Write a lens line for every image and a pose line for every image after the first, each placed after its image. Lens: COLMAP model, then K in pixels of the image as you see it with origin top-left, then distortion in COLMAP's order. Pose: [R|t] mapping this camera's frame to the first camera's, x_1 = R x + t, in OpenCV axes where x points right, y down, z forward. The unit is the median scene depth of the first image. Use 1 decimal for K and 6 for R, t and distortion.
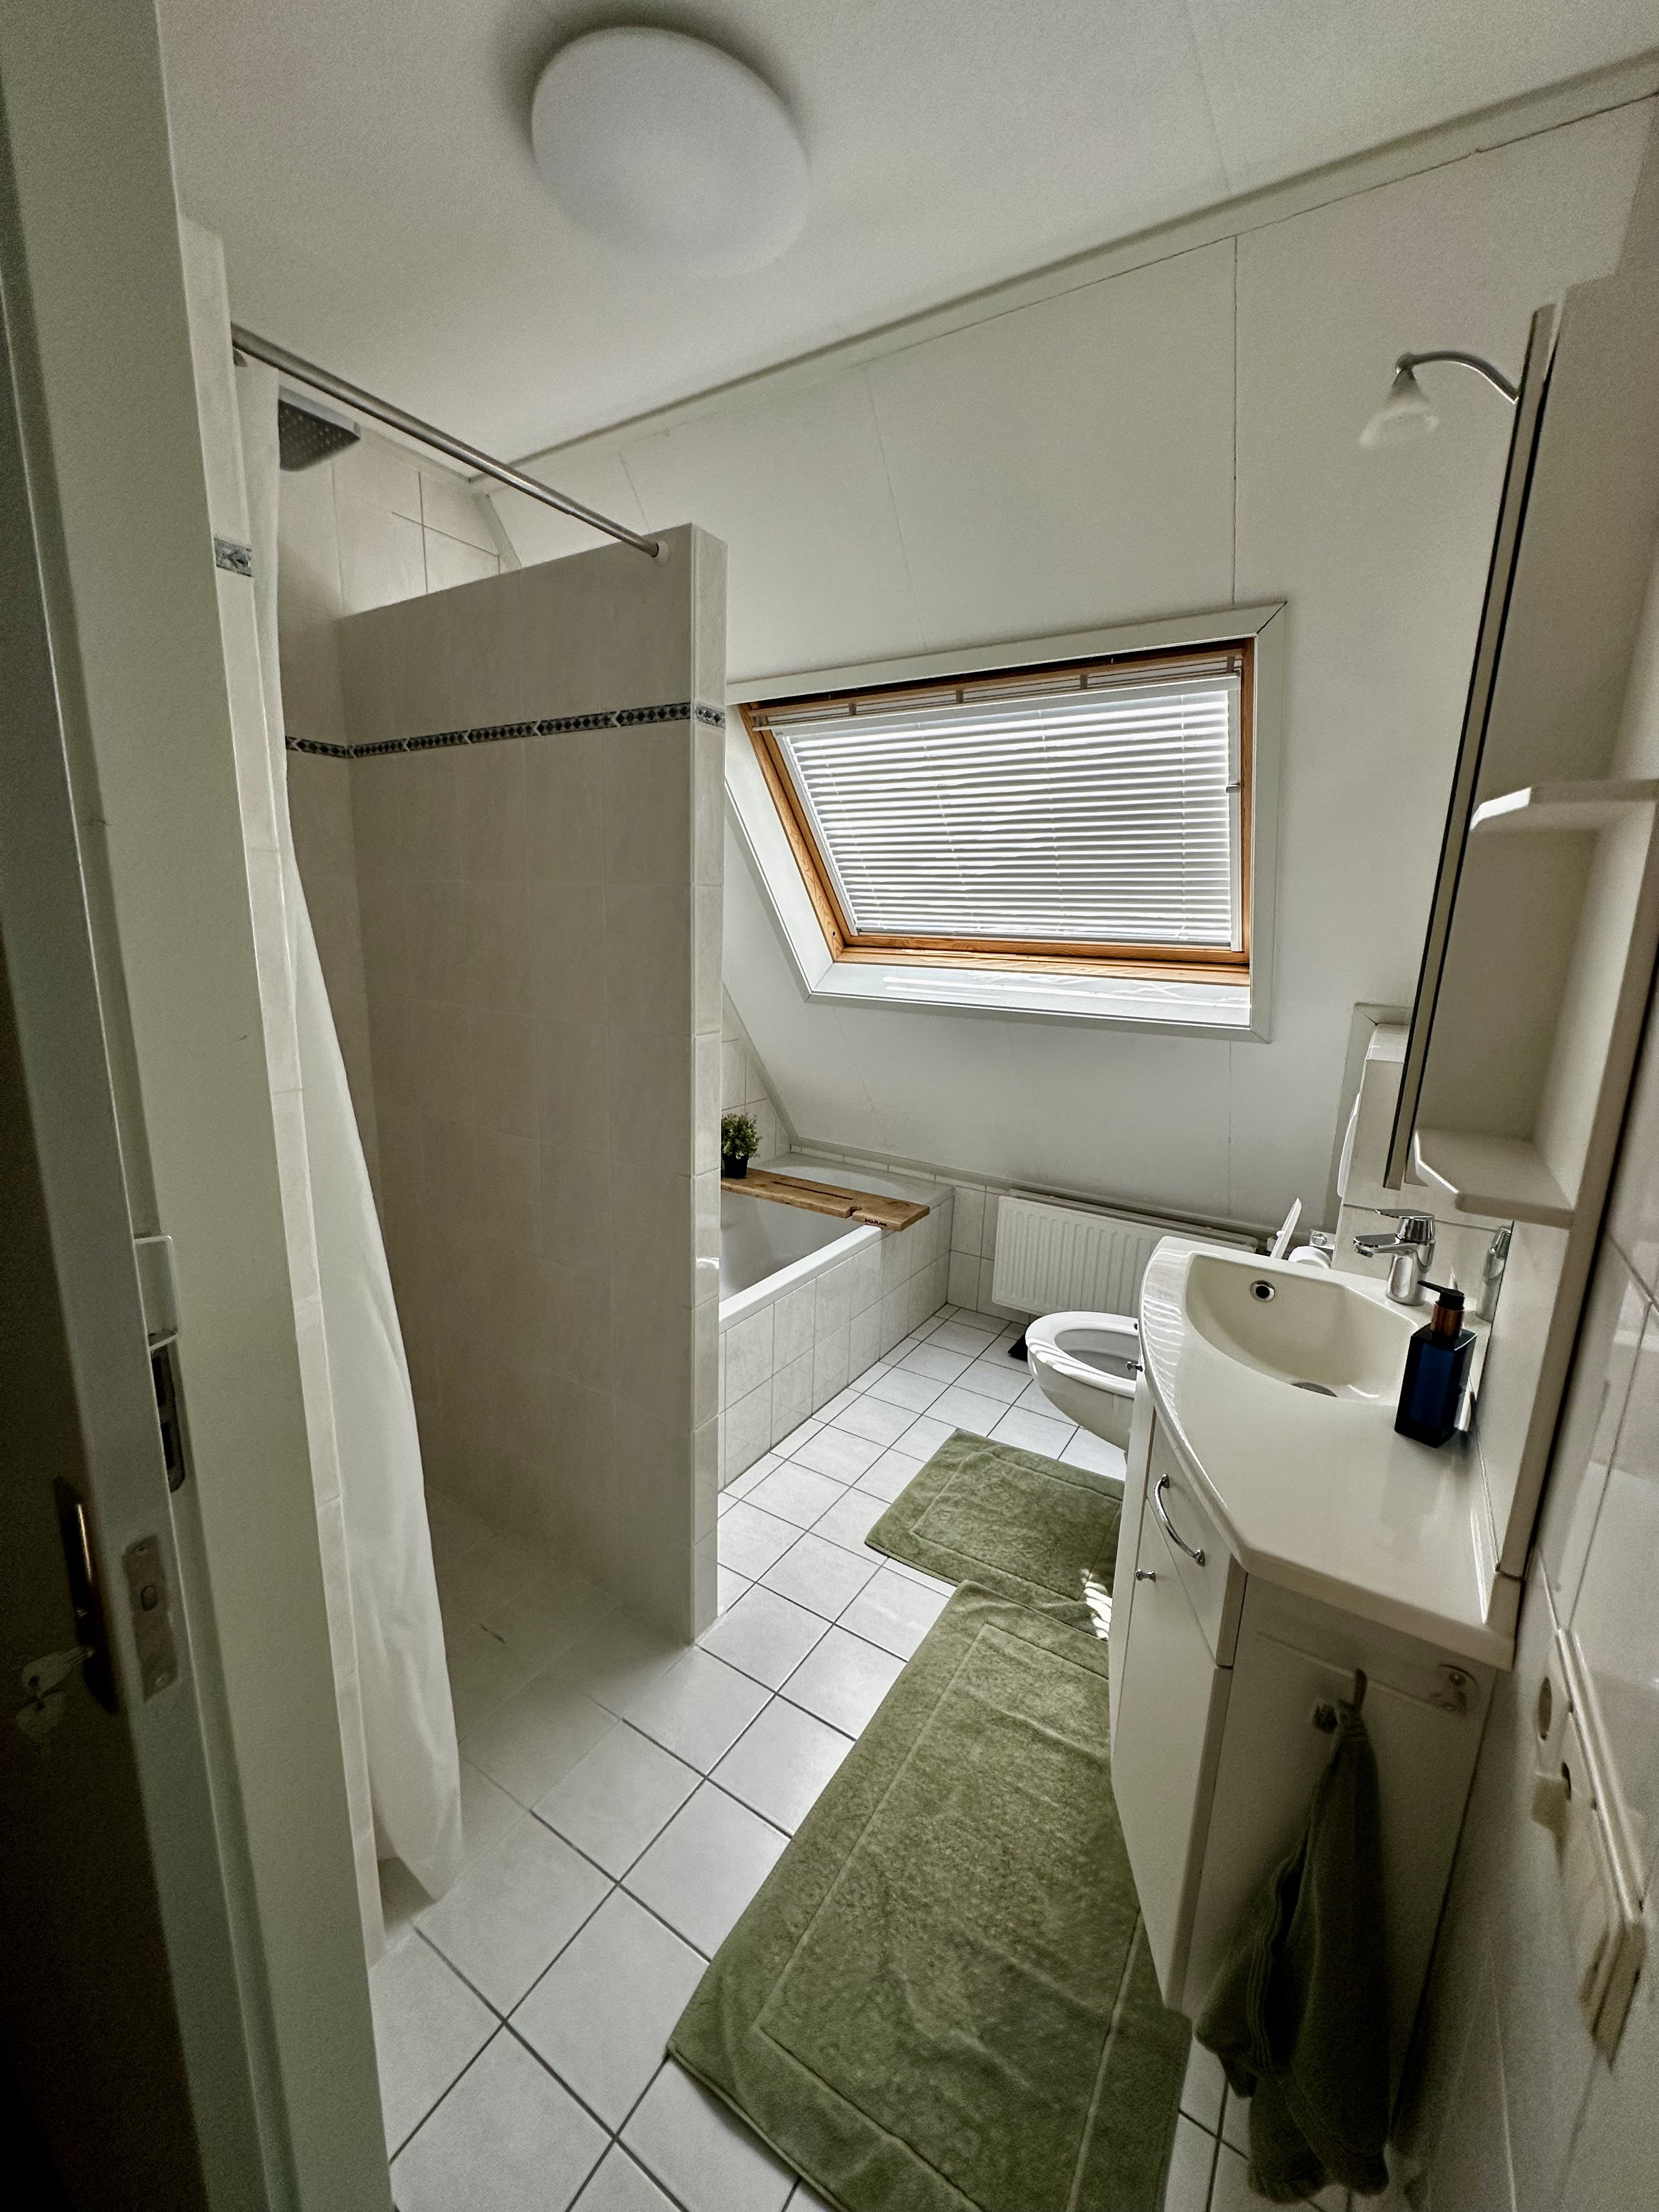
lens RADIAL K [[881.1, 0, 823.2], [0, 881.1, 1111.9], [0, 0, 1]] dist [-0.002871, 0.000802]
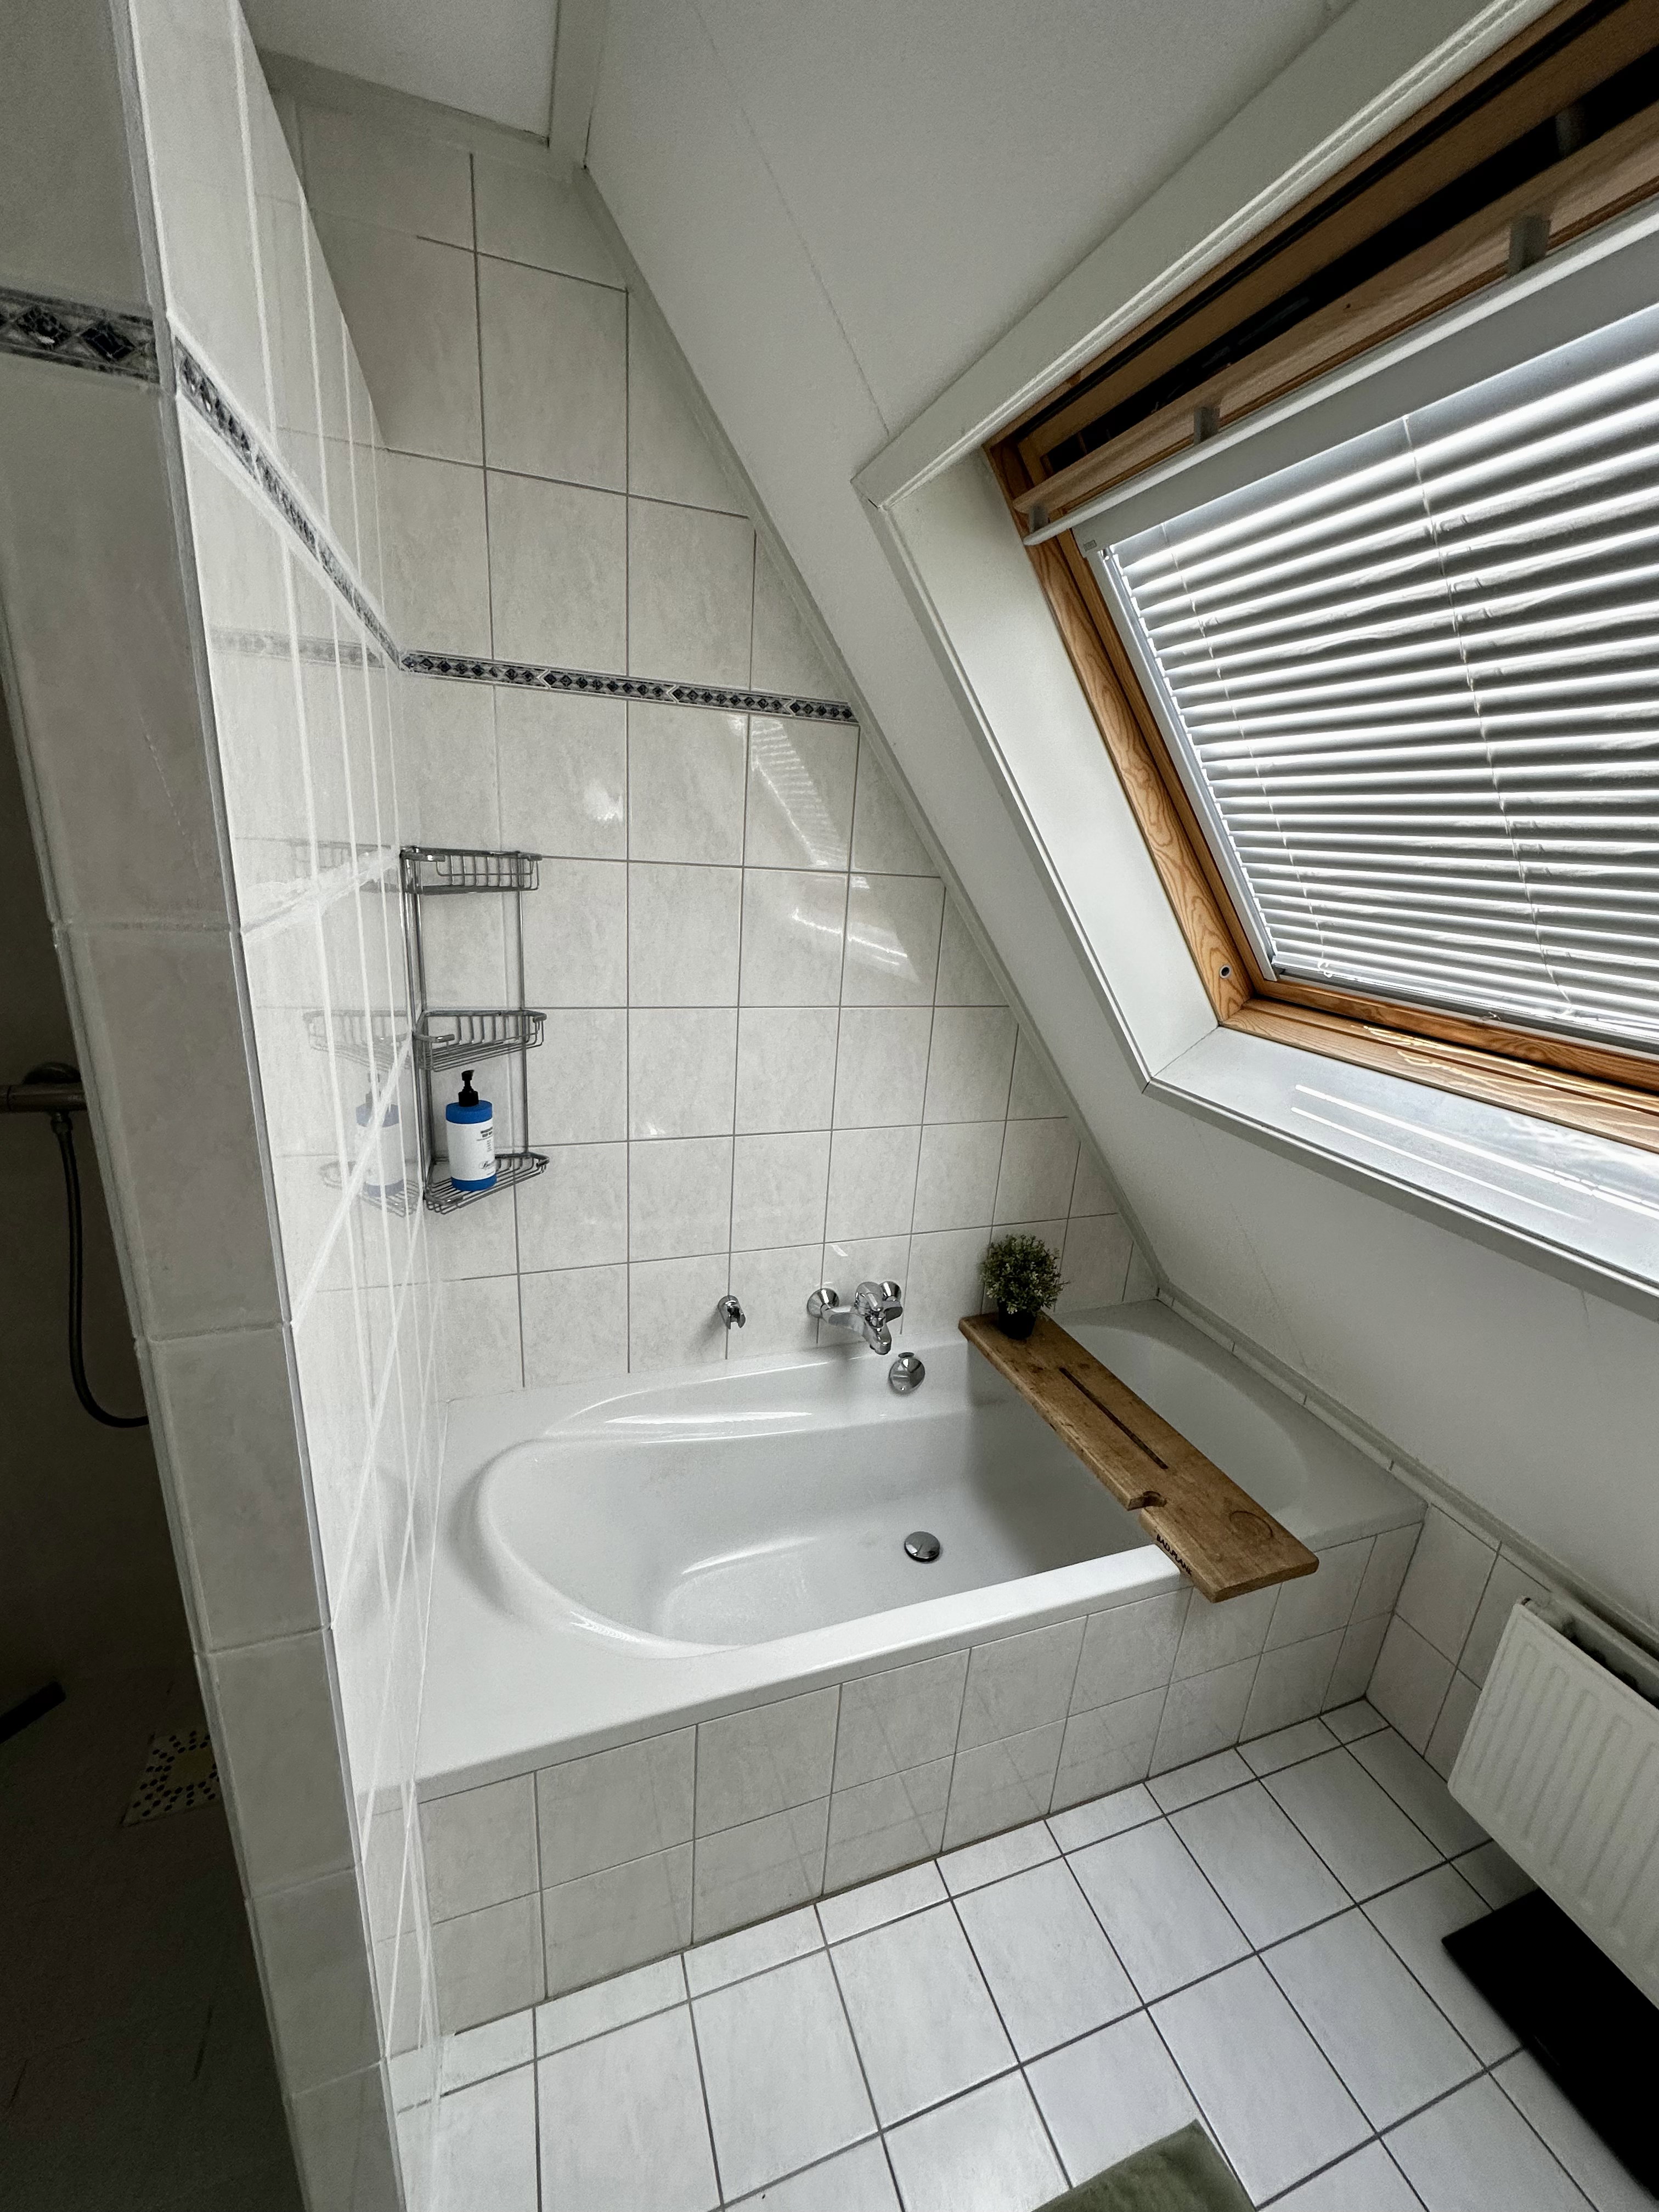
lens RADIAL K [[881.1, 0, 827.7], [0, 881.1, 1107.3], [0, 0, 1]] dist [-0.002871, 0.000802]
pose [[0.790735, 0.204029, -0.577157, 0.147990], [-0.174362, 0.978835, 0.107140, -0.150670], [0.586802, 0.015915, 0.809574, 0.494378]]
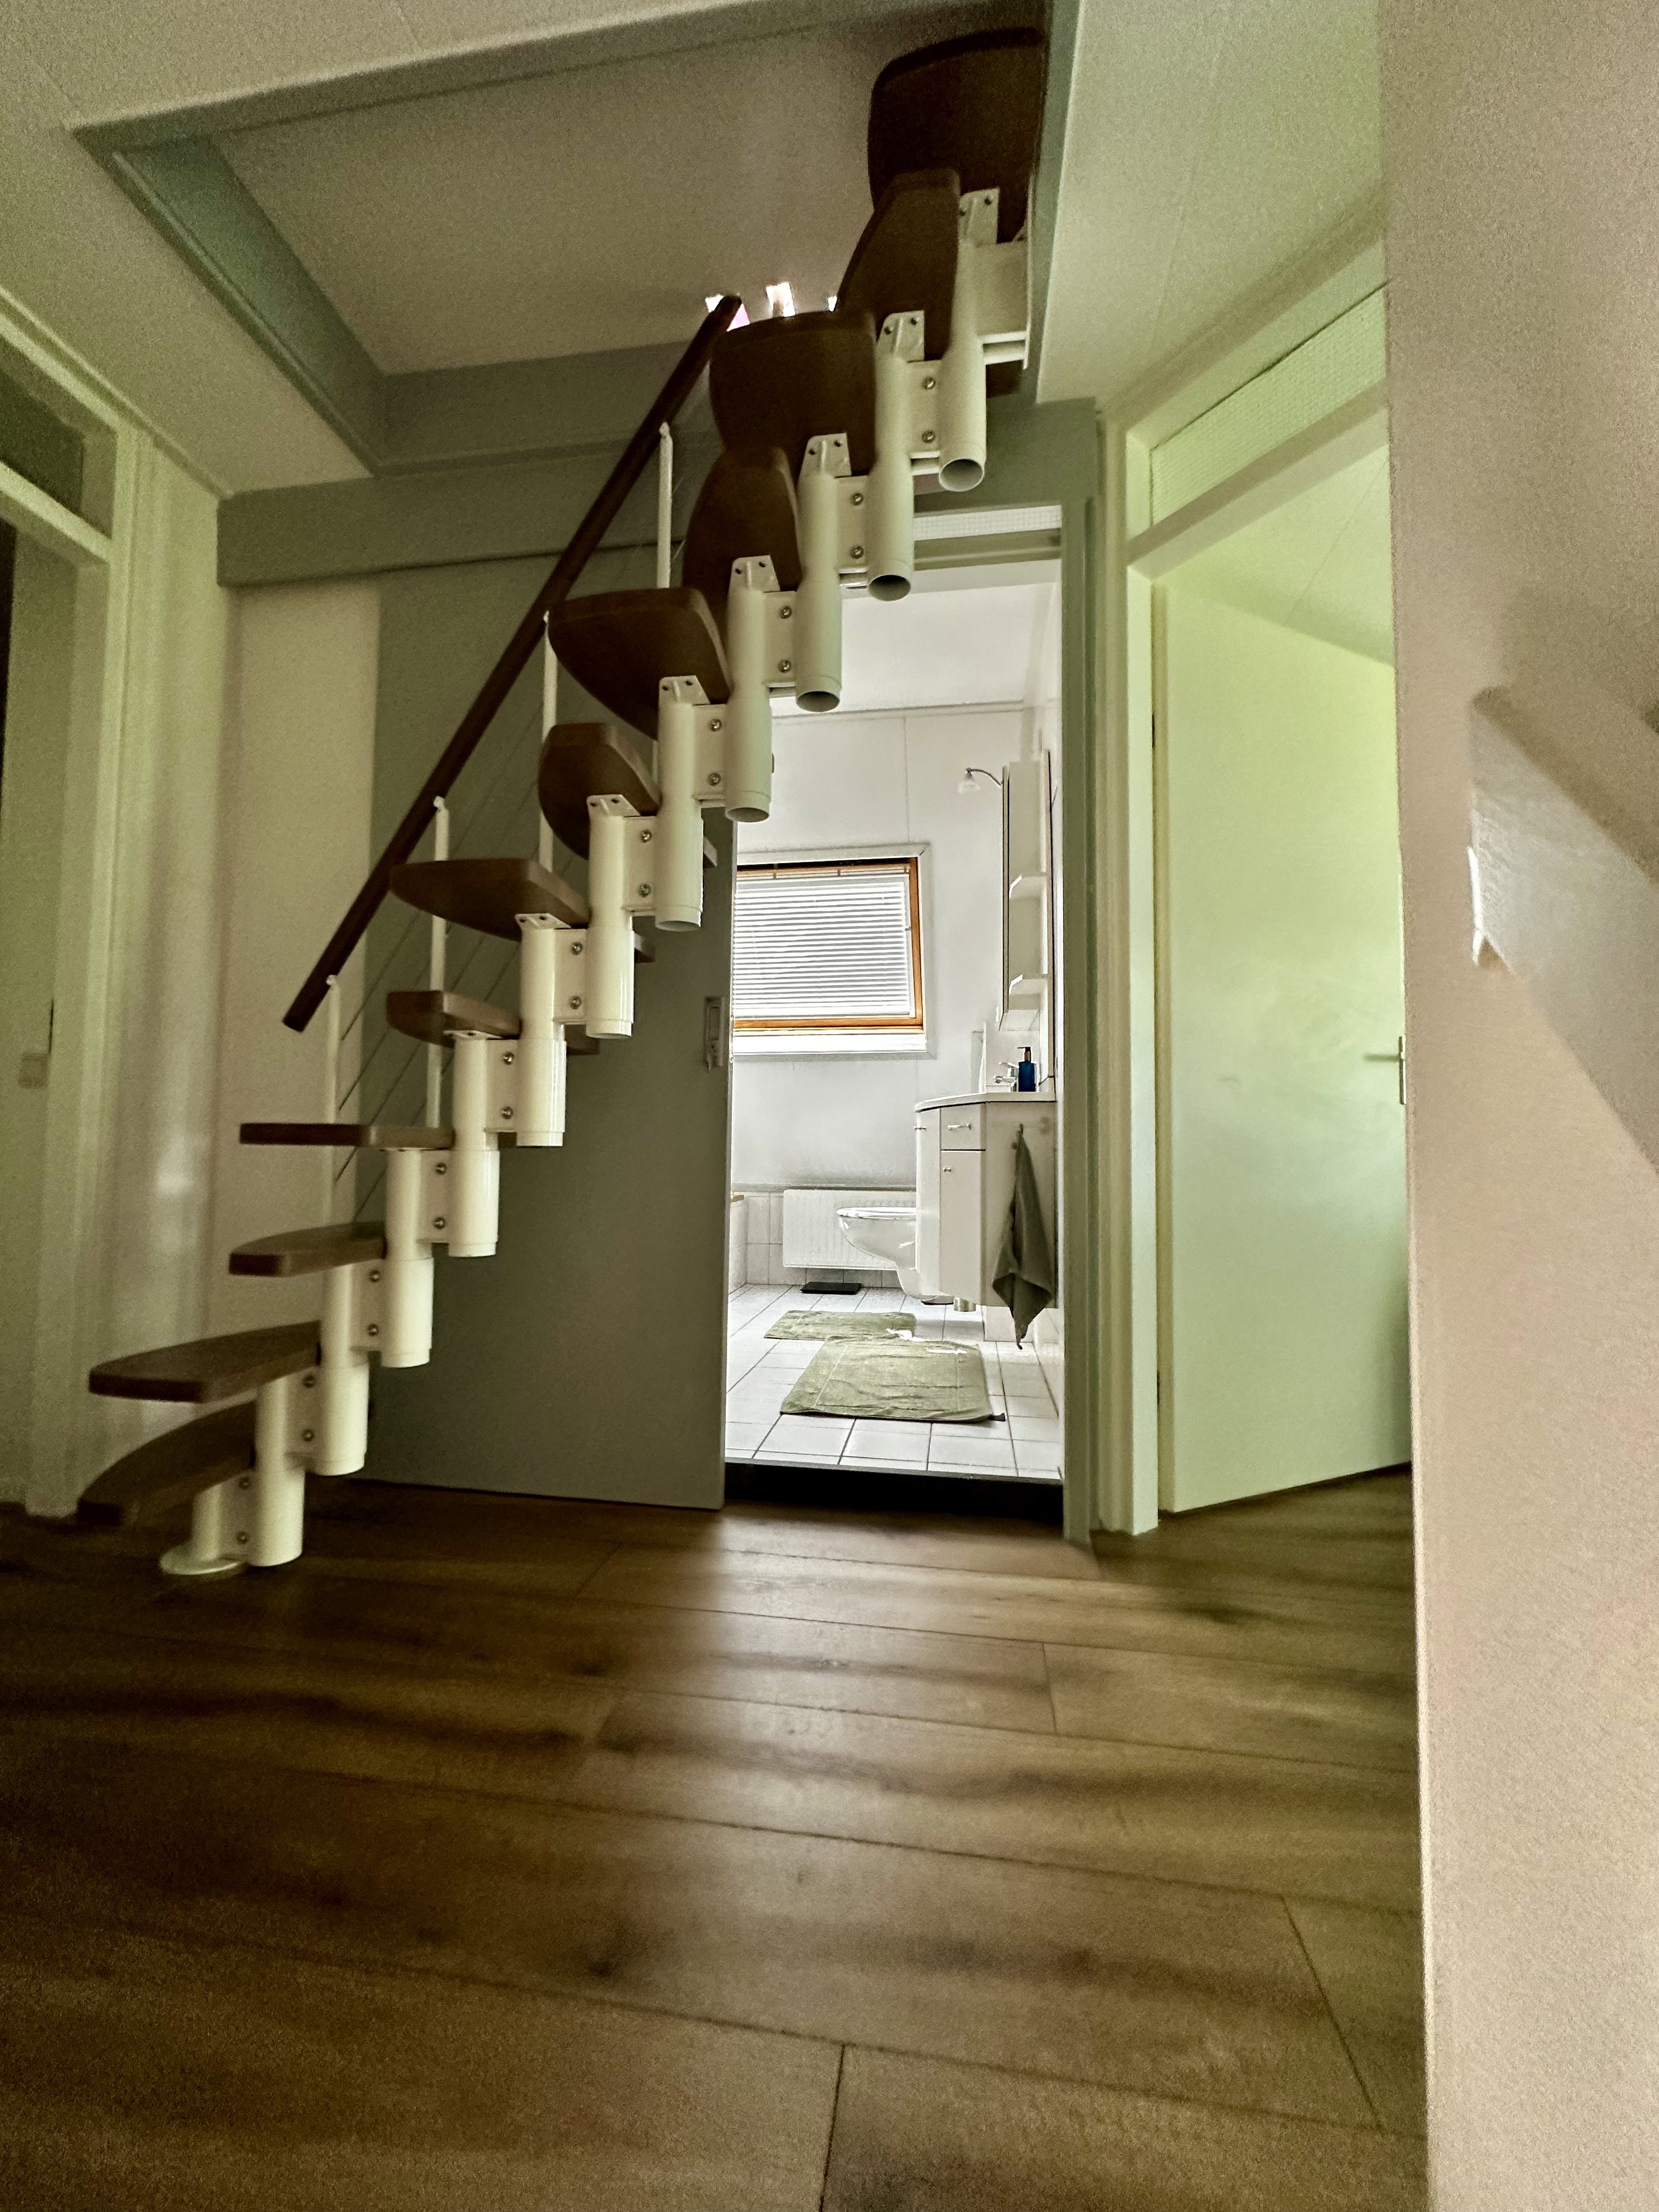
lens RADIAL K [[881.1, 0, 838.0], [0, 881.1, 1089.8], [0, 0, 1]] dist [-0.002871, 0.000802]
pose [[0.913735, 0.003834, 0.406294, -0.365167], [0.105235, 0.963601, -0.245763, 0.339984], [-0.392447, 0.267318, 0.880072, -0.448591]]
